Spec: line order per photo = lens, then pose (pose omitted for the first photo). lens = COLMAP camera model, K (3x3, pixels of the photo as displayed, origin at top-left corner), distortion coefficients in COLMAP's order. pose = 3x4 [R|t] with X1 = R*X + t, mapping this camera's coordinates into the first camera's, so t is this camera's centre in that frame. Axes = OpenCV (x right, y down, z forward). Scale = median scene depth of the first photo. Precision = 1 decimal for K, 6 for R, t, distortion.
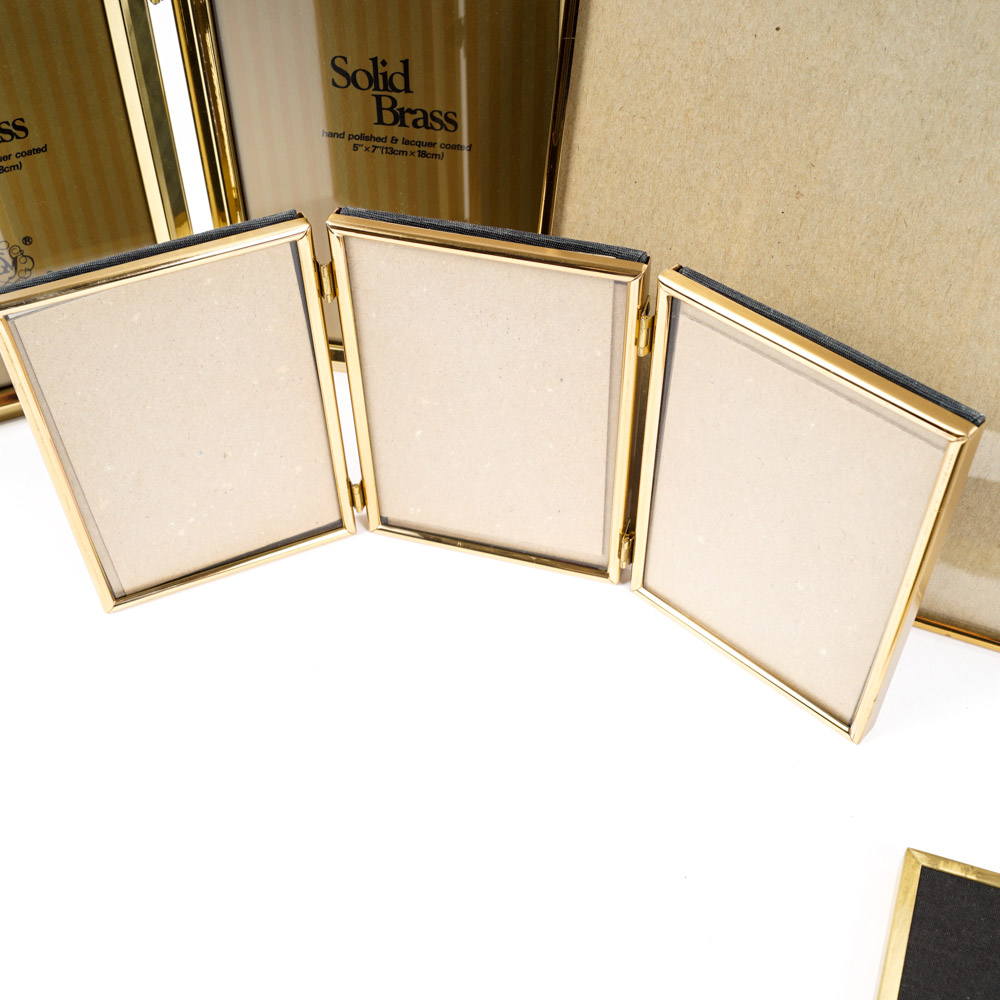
lens RADIAL K [[1137.0, 0, 500.0], [0, 1137.0, 500.0], [0, 0, 1]] dist [-0.090506, 0.015623]
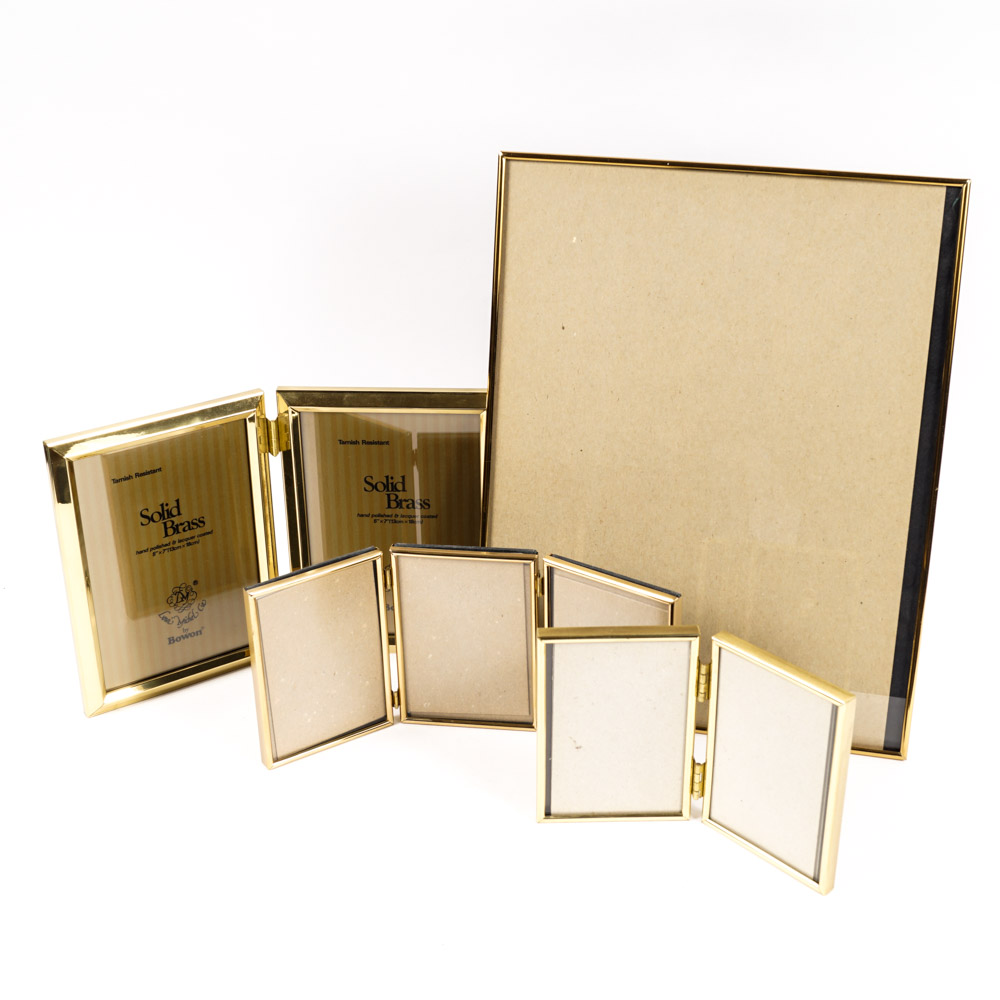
lens RADIAL K [[1569.0, 0, 501.0], [0, 1569.0, 540.9], [0, 0, 1]] dist [-0.005958, 0.014327]
pose [[0.986610, -0.080347, 0.141934, -0.339451], [0.119844, 0.947409, -0.296739, 0.606747], [-0.110627, 0.309776, 0.944352, -1.734826]]
